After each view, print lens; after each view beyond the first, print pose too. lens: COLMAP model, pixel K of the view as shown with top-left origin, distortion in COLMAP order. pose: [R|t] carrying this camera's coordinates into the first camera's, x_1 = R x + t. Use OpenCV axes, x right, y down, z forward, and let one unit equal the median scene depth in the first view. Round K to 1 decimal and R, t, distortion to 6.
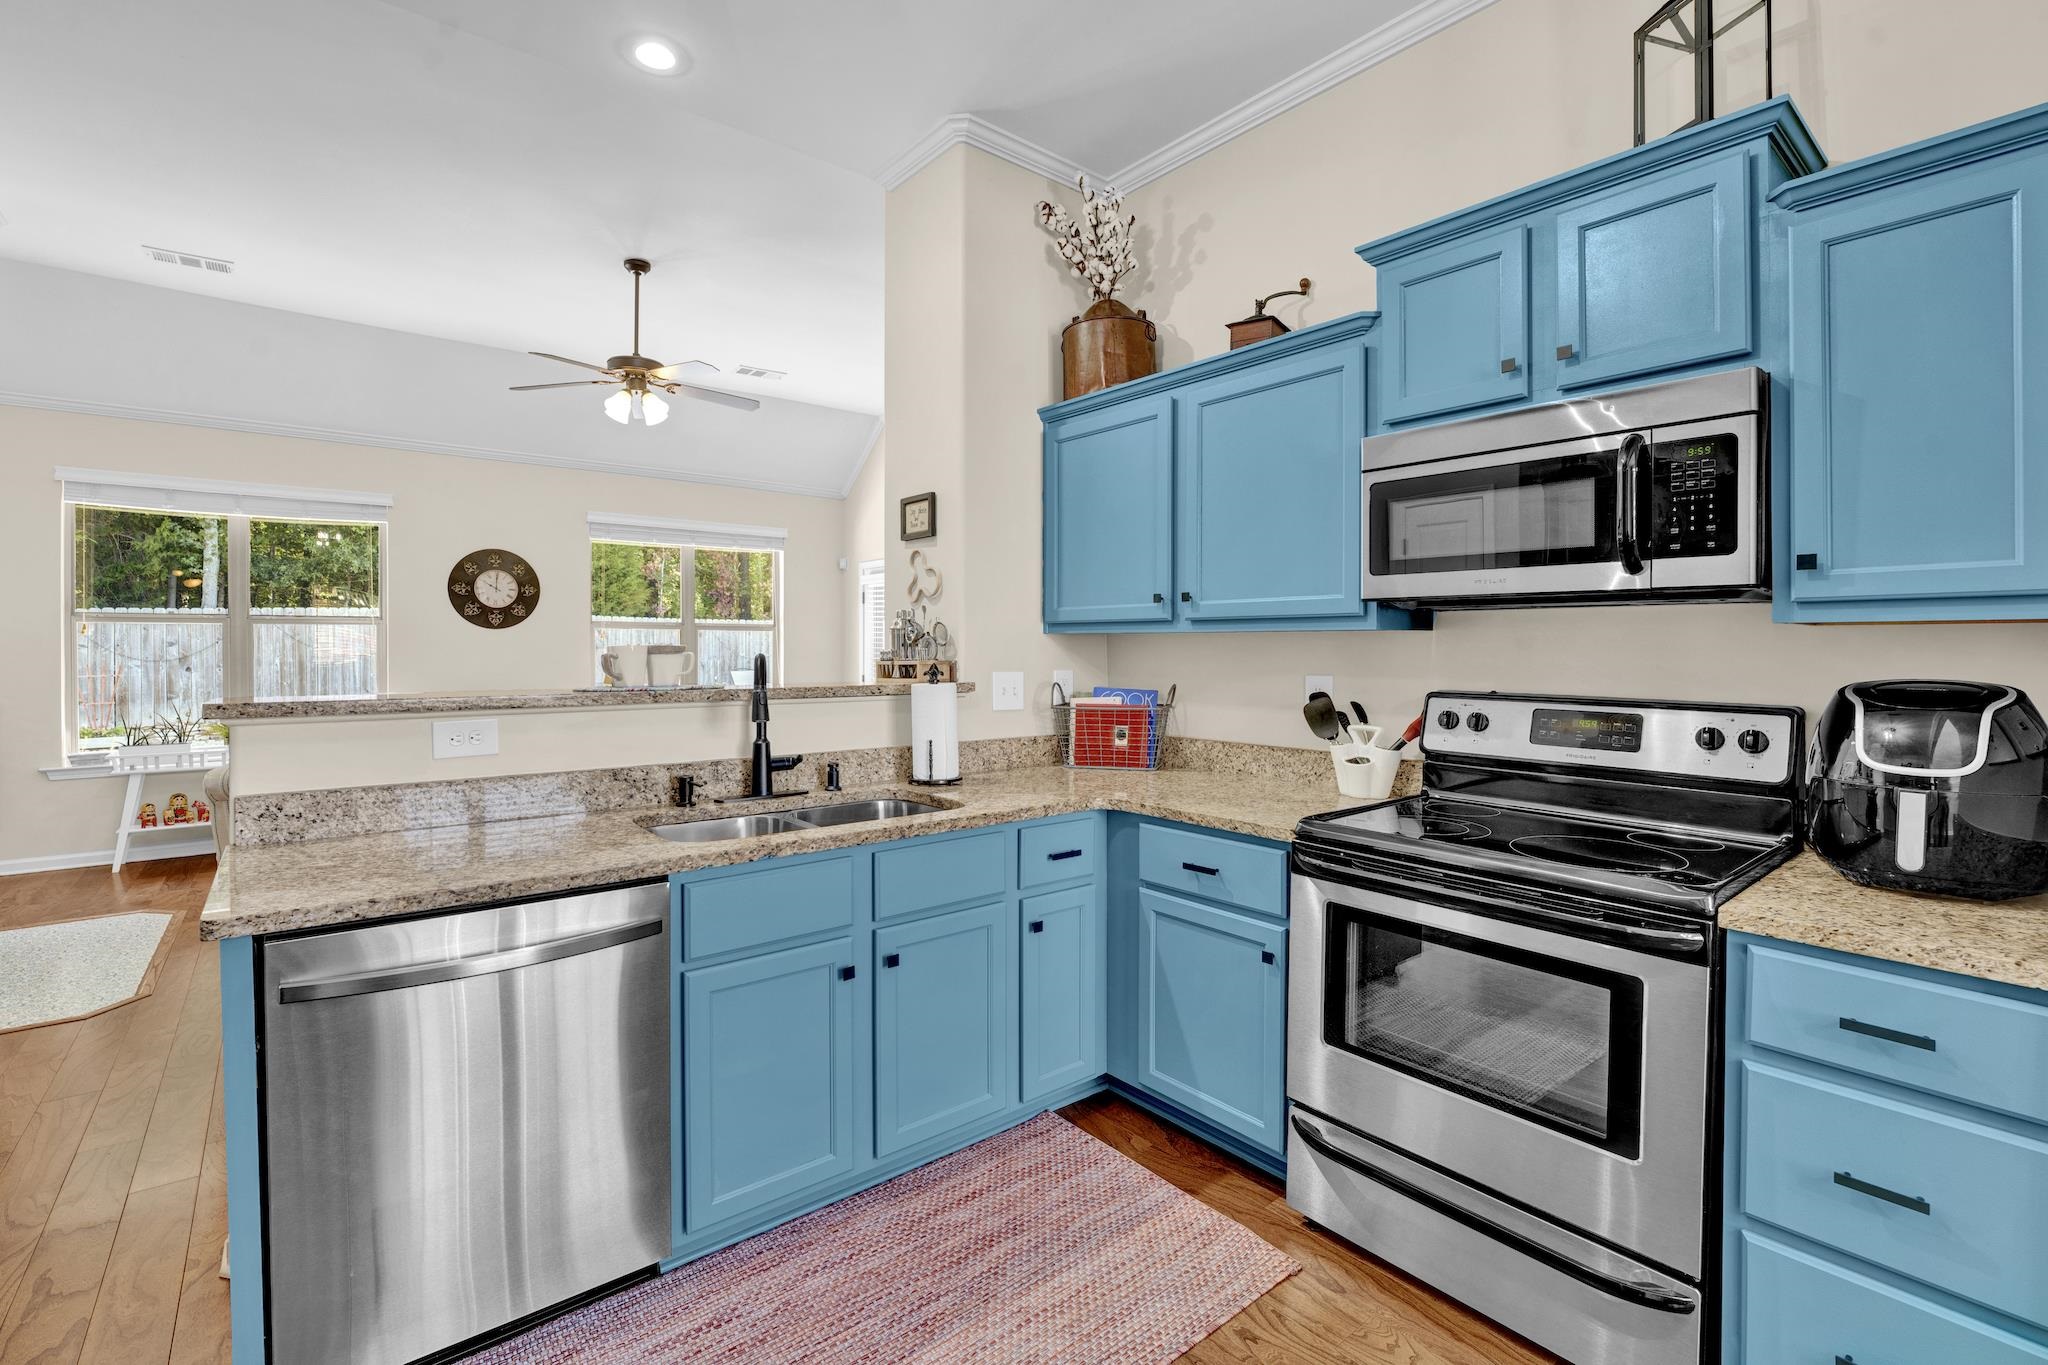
lens RADIAL K [[897.5, 0, 994.4], [0, 897.5, 649.9], [0, 0, 1]] dist [-0.015823, 0.000169]
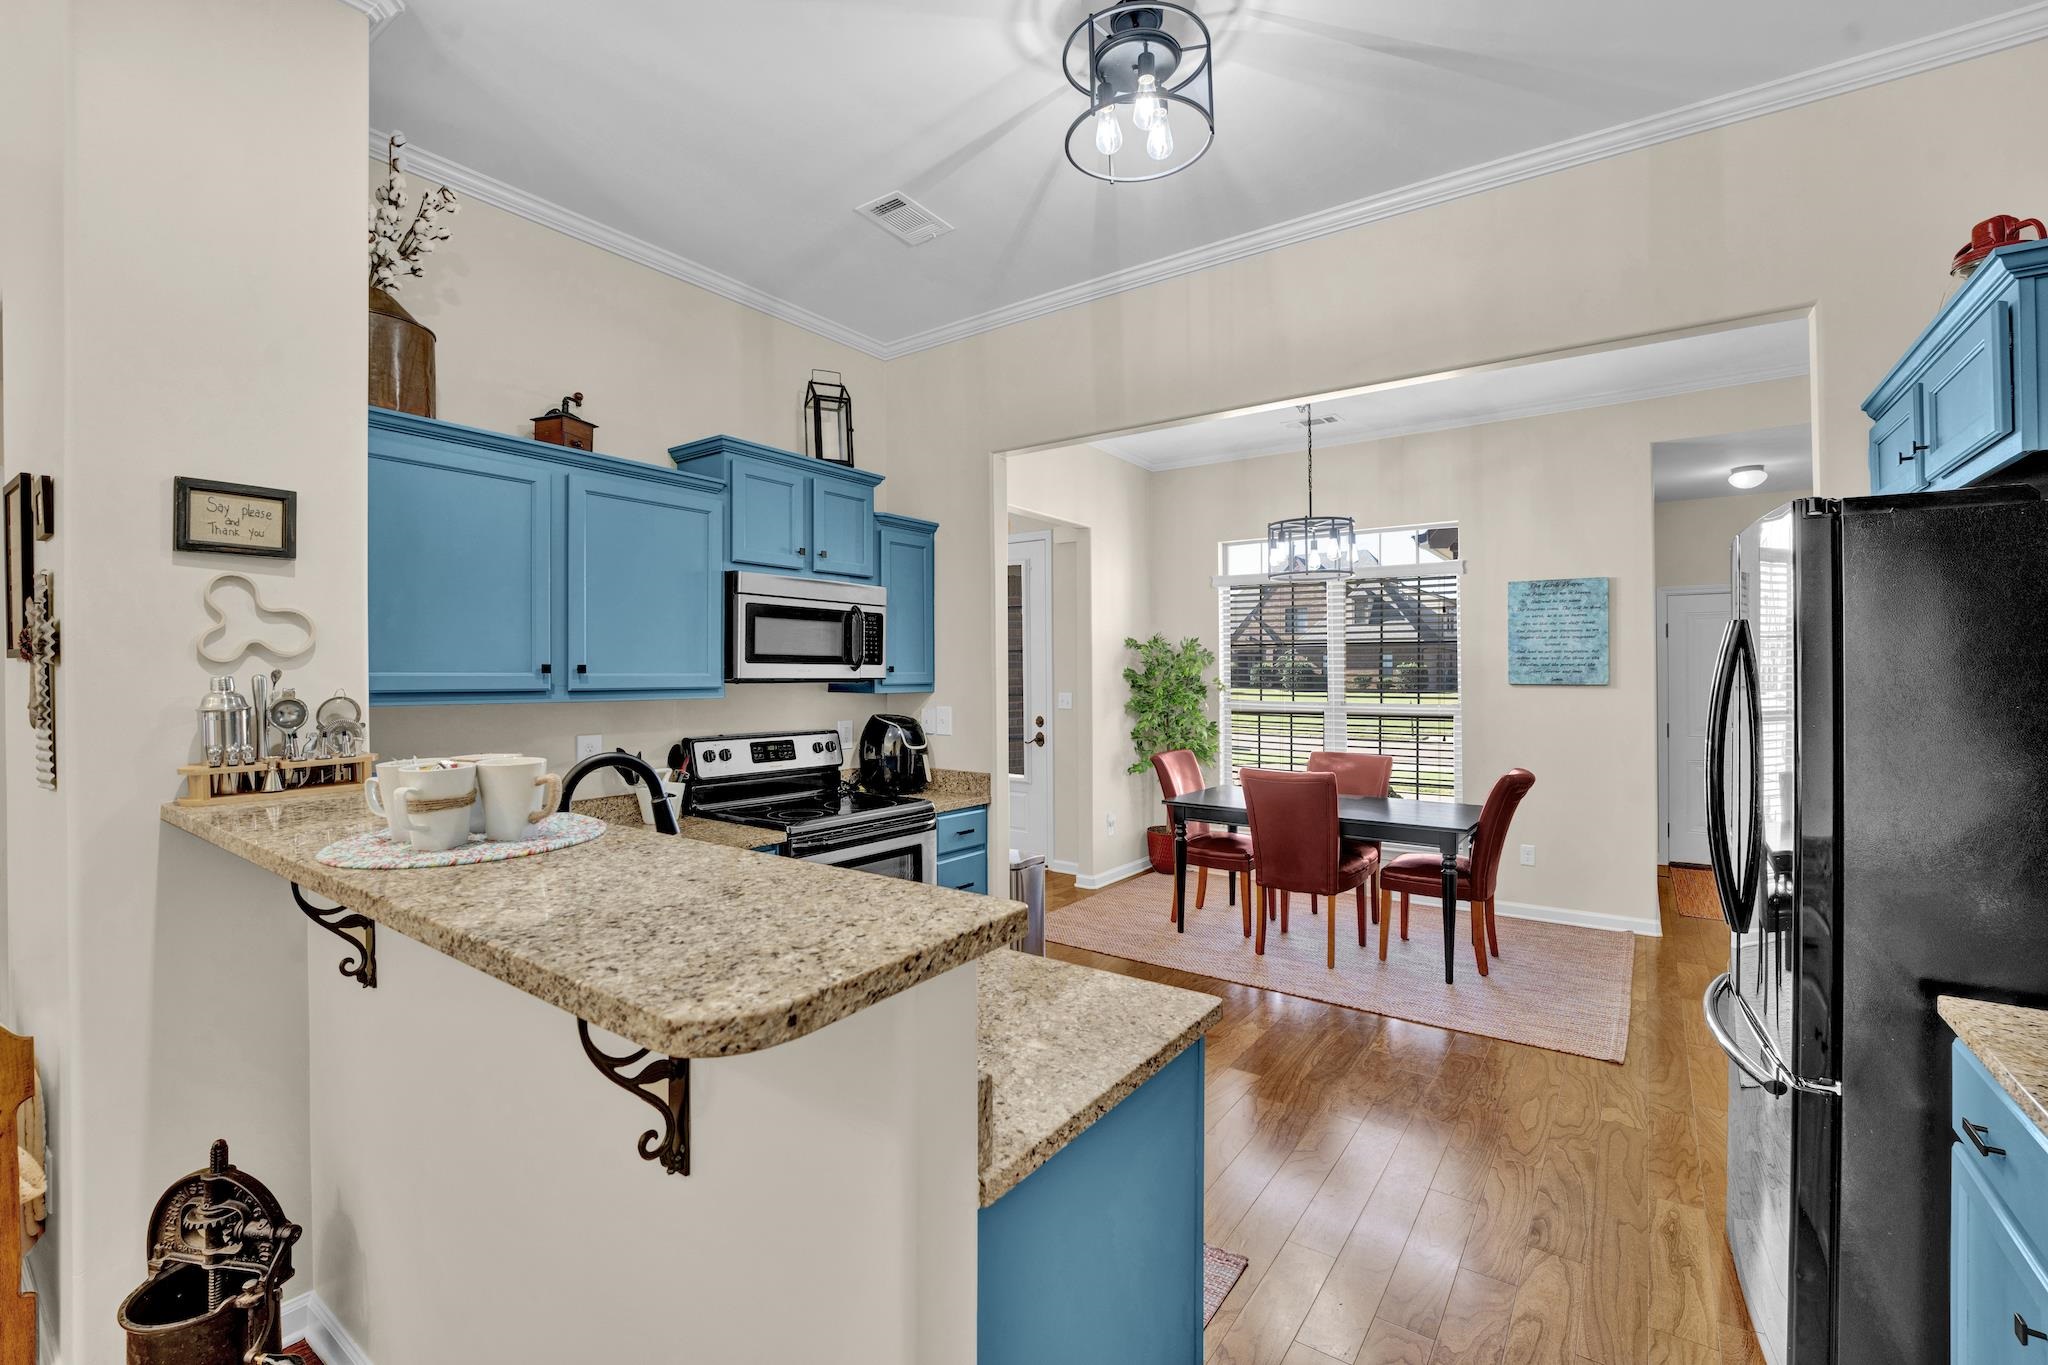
lens RADIAL K [[897.5, 0, 1021.1], [0, 897.5, 672.1], [0, 0, 1]] dist [-0.015823, 0.000169]
pose [[-0.270520, 0.000924, 0.962714, -0.813950], [0.003831, 0.999993, 0.000116, -0.046040], [-0.962707, 0.003719, -0.270522, 0.671361]]
